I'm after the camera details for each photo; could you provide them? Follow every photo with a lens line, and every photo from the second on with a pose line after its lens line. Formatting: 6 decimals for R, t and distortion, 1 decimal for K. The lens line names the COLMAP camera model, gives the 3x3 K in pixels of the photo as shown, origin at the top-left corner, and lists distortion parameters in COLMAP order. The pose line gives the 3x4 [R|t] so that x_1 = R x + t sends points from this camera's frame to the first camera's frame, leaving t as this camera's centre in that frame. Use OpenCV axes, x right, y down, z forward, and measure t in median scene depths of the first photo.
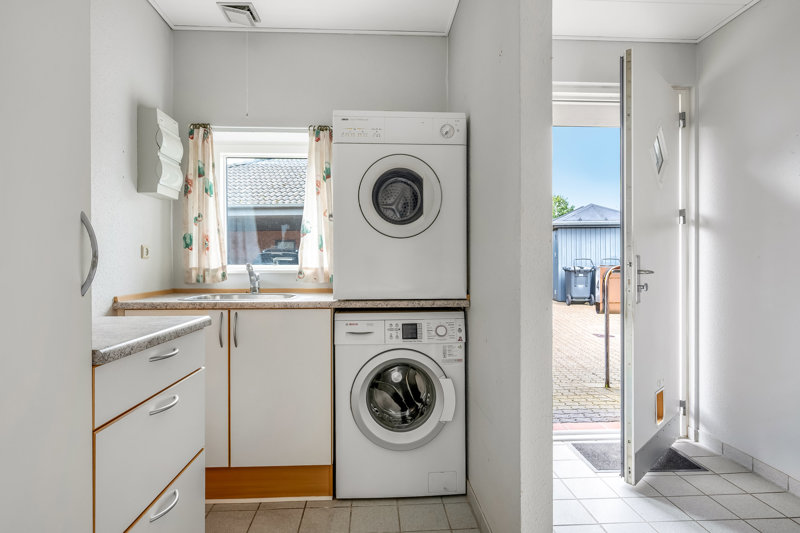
lens RADIAL K [[468.6, 0, 398.5], [0, 468.6, 262.8], [0, 0, 1]] dist [0.002421, 0.000538]
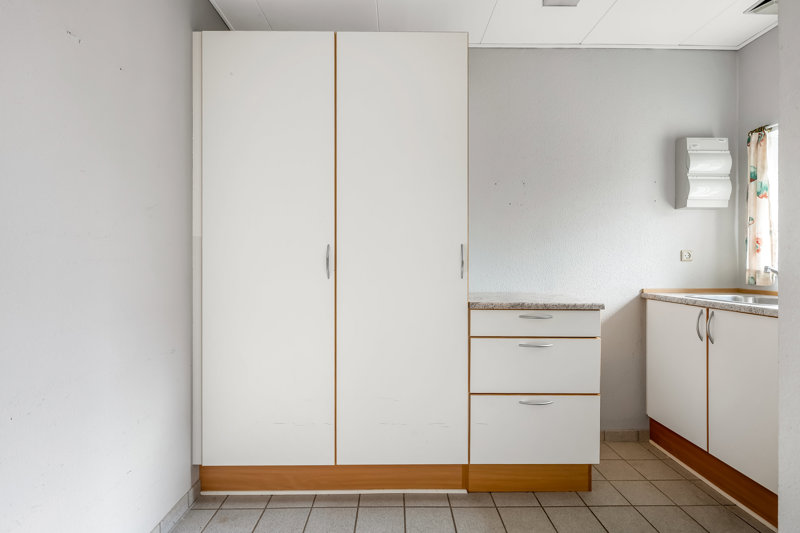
lens RADIAL K [[390.6, 0, 399.6], [0, 390.6, 264.2], [0, 0, 1]] dist [-0.001947, -0.000567]
pose [[-0.039042, 0.003729, -0.999231, 0.485695], [-0.002675, 0.999989, 0.003836, -0.002759], [0.999234, 0.002823, -0.039032, 0.271141]]
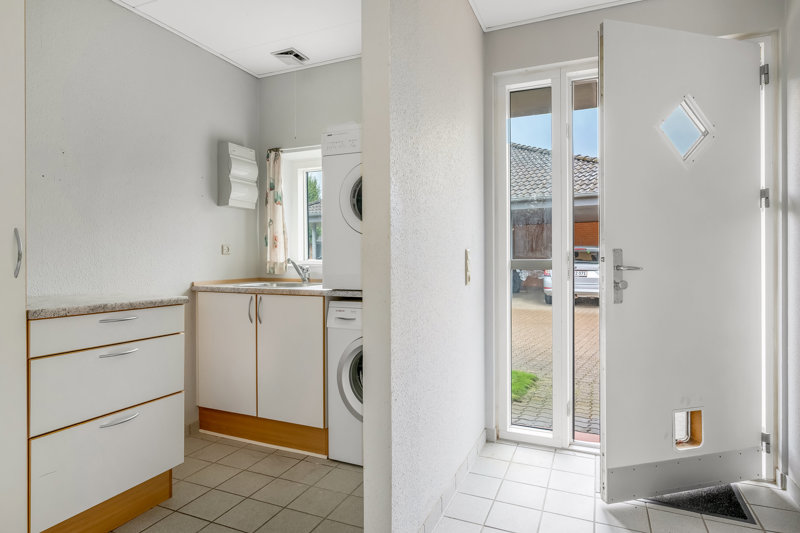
lens RADIAL K [[454.5, 0, 401.0], [0, 454.5, 258.0], [0, 0, 1]] dist [0.004248, 0.000838]
pose [[0.893048, -0.000200, -0.449961, 0.469331], [0.000468, 1.000000, 0.000483, 0.000452], [0.449961, -0.000641, 0.893048, 0.055694]]
